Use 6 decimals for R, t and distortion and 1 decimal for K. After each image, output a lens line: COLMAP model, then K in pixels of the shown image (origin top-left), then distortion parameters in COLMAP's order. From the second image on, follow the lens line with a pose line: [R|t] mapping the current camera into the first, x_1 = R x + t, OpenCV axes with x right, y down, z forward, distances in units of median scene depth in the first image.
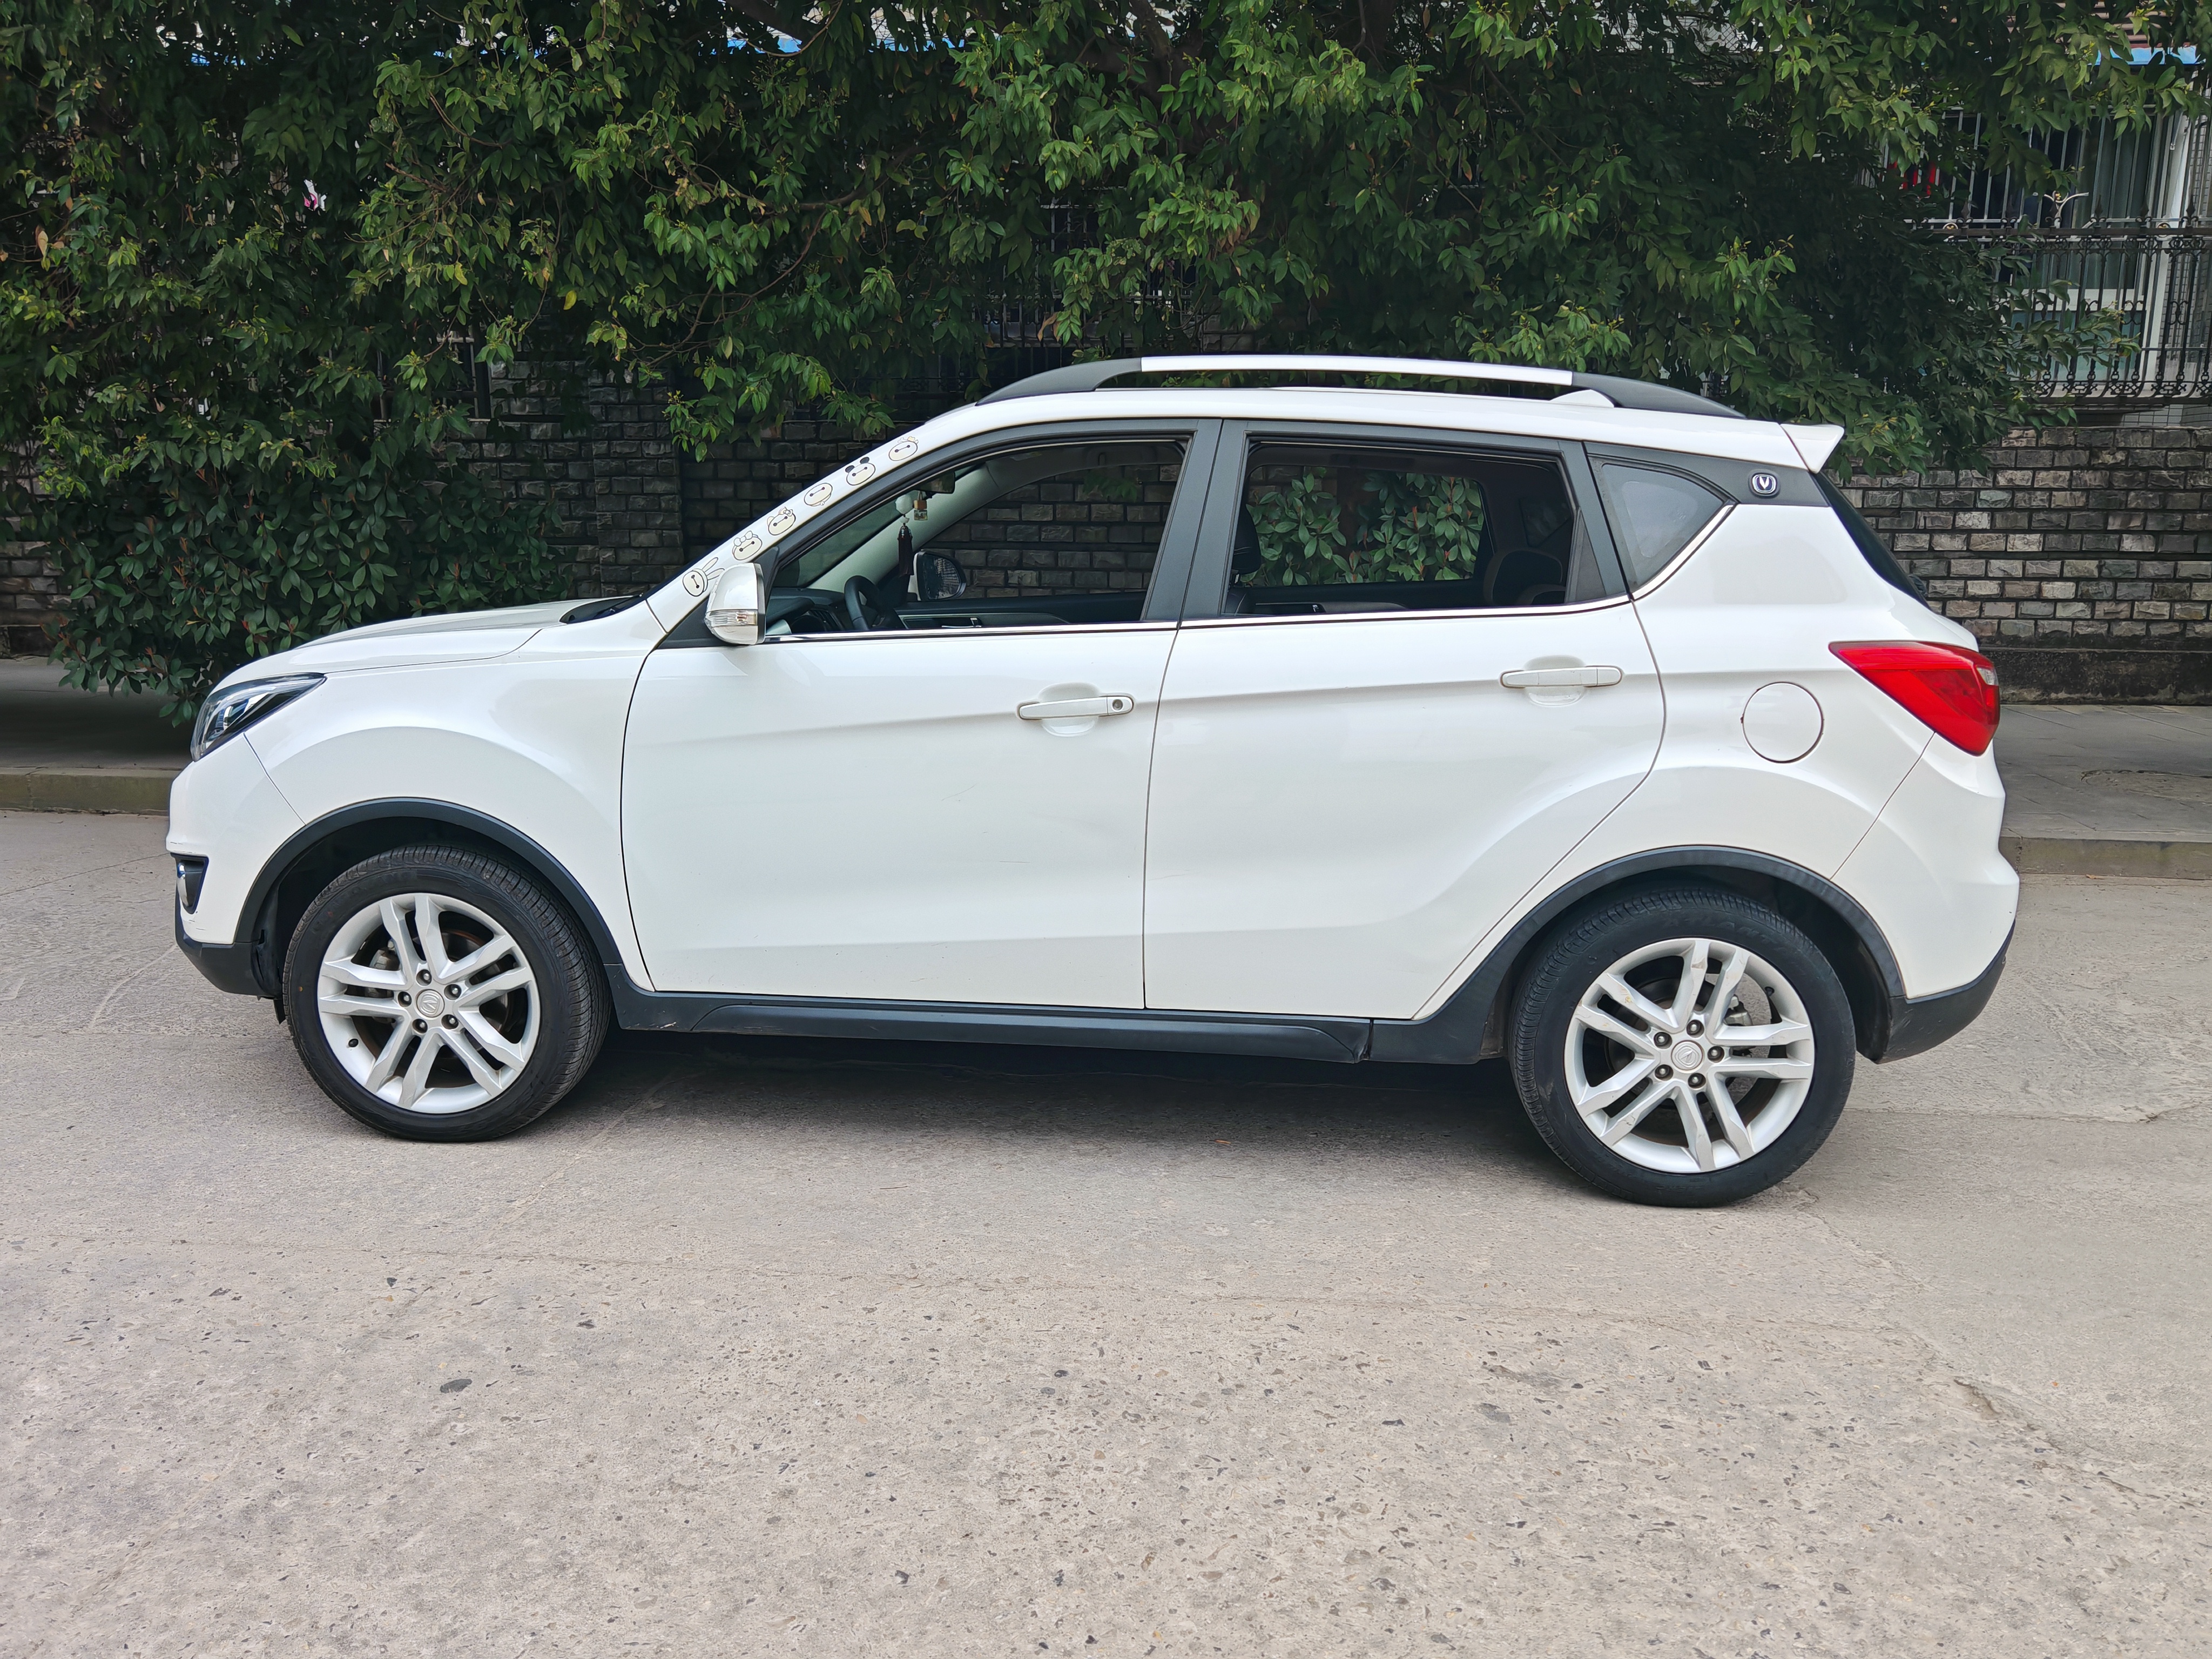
lens RADIAL K [[1728.0, 0, 1104.9], [0, 1728.0, 856.2], [0, 0, 1]] dist [0.040007, -0.048541]
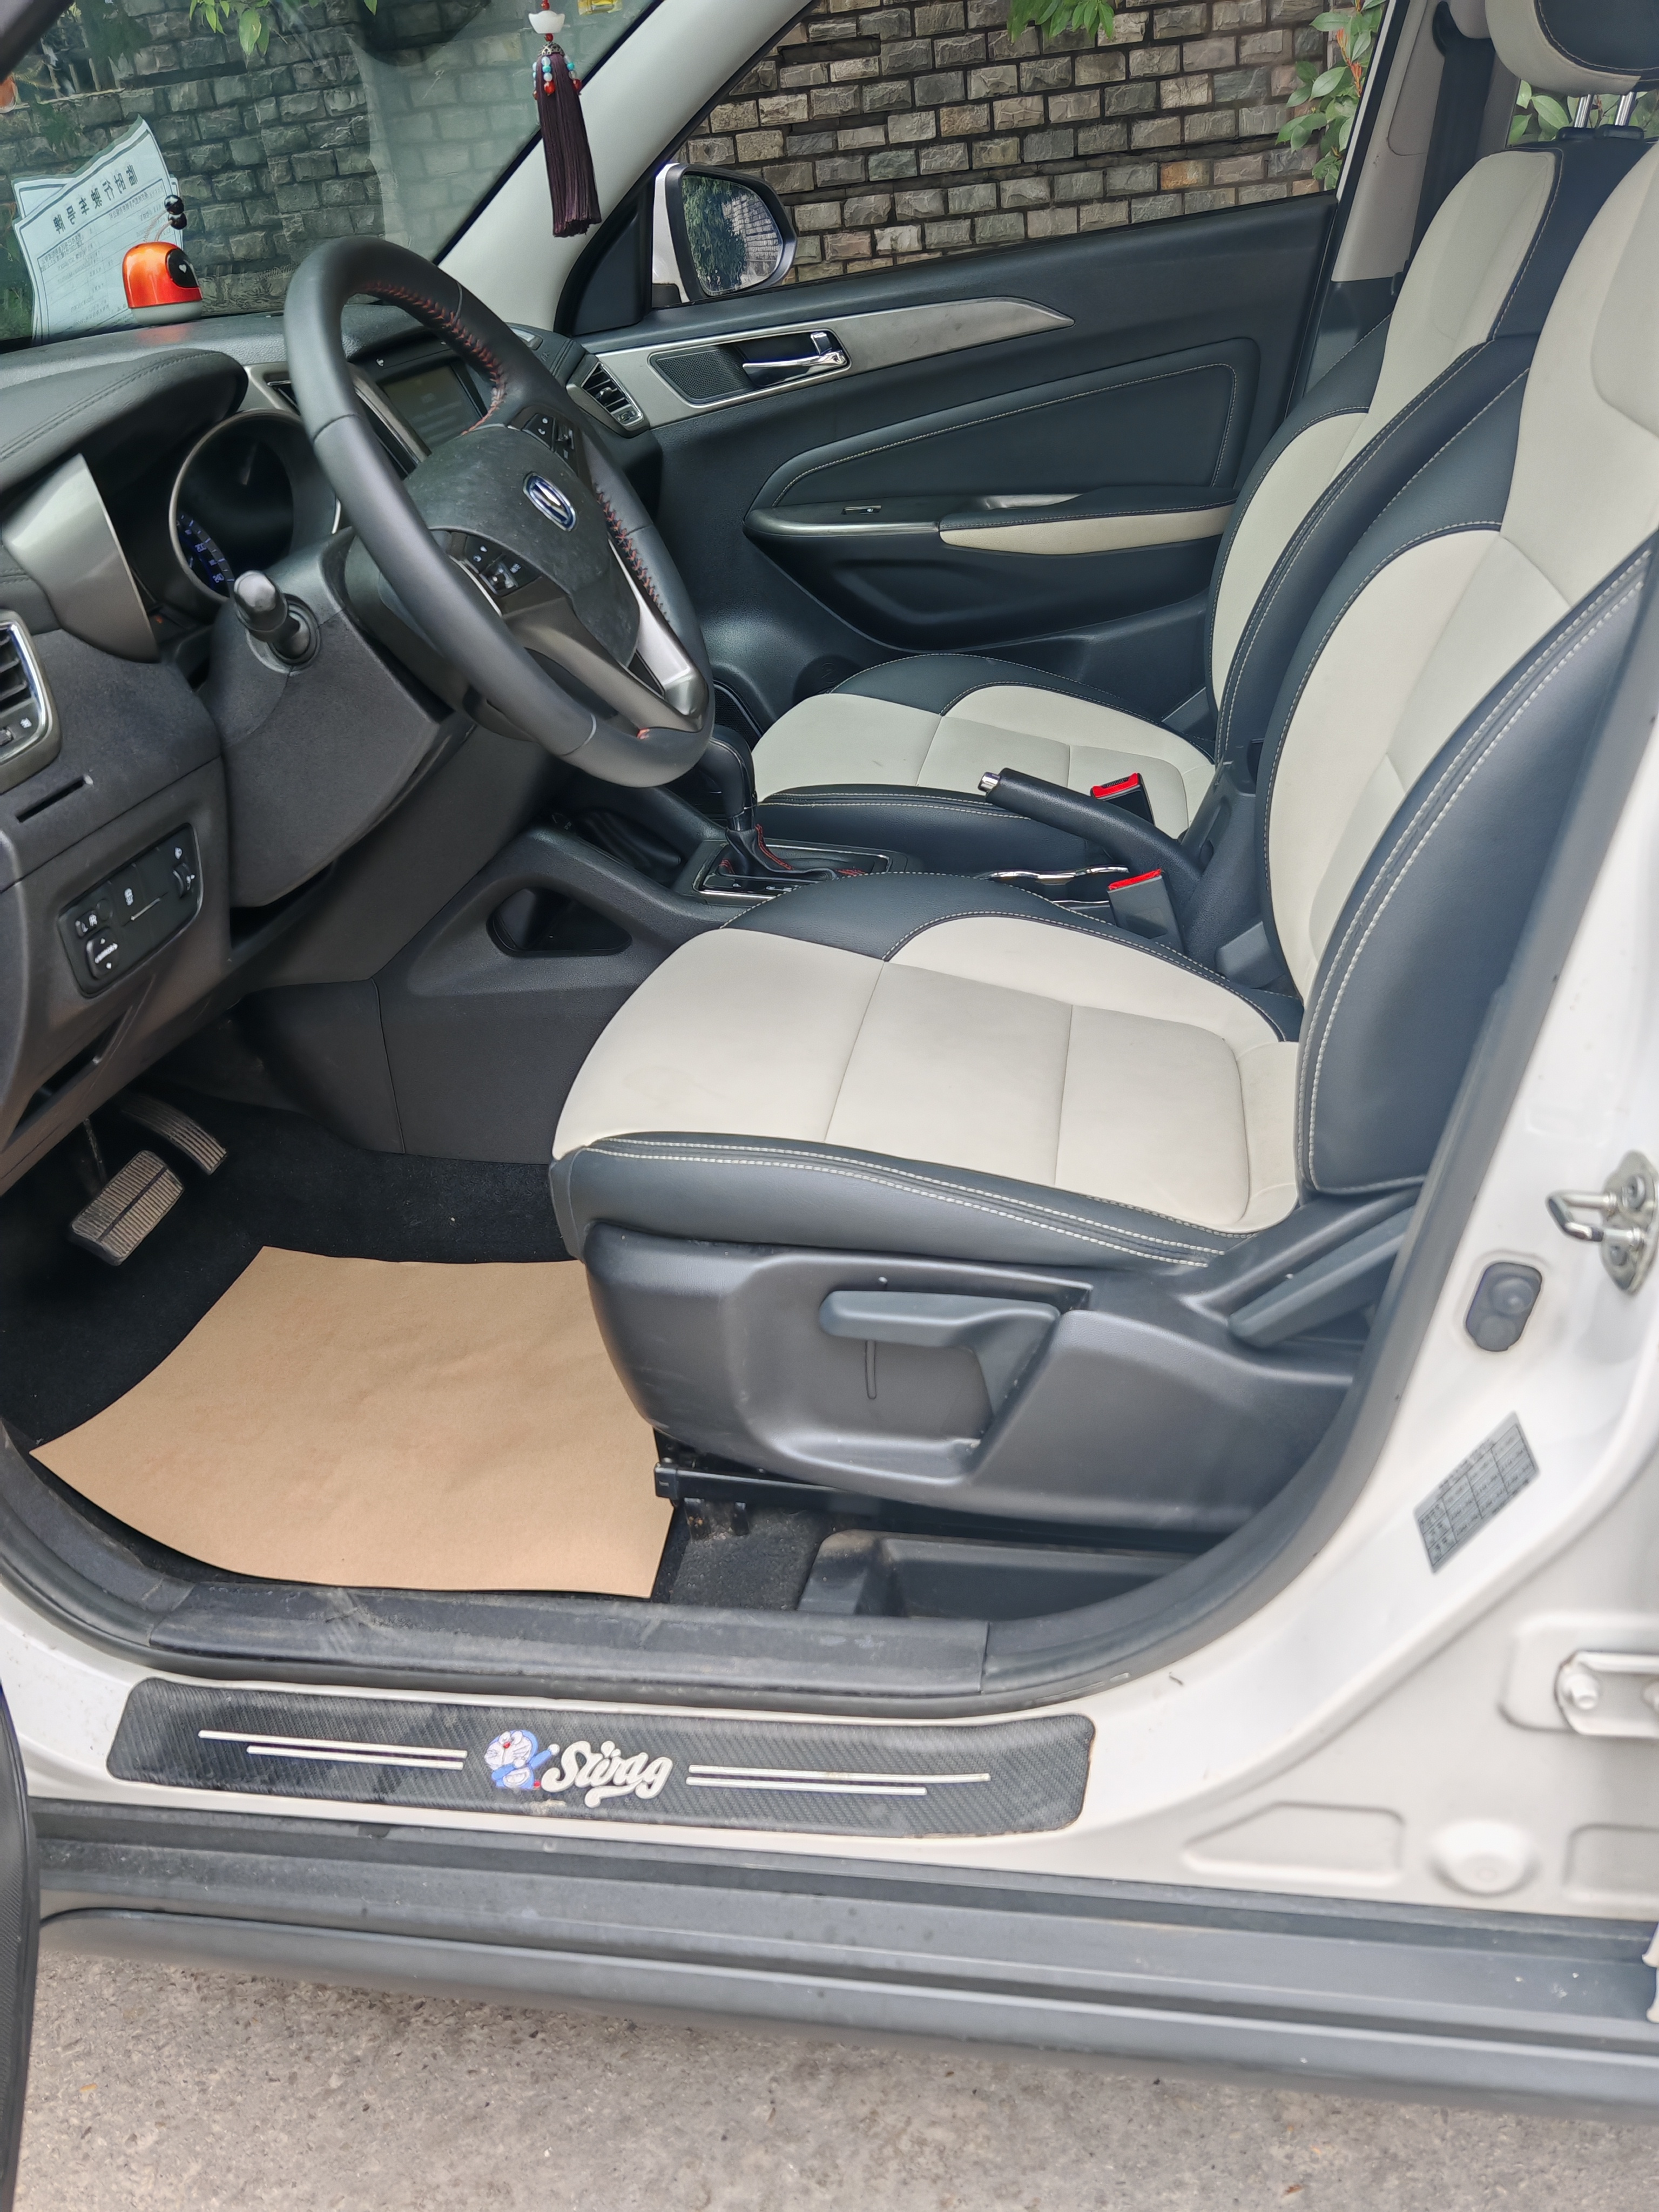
lens RADIAL K [[1740.1, 0, 829.5], [0, 1740.1, 1106.0], [0, 0, 1]] dist [0.035048, -0.047354]
pose [[0.990599, -0.067975, -0.118713, -0.016271], [0.099631, 0.953158, 0.285592, -0.037347], [0.093739, -0.294735, 0.950970, 0.255702]]
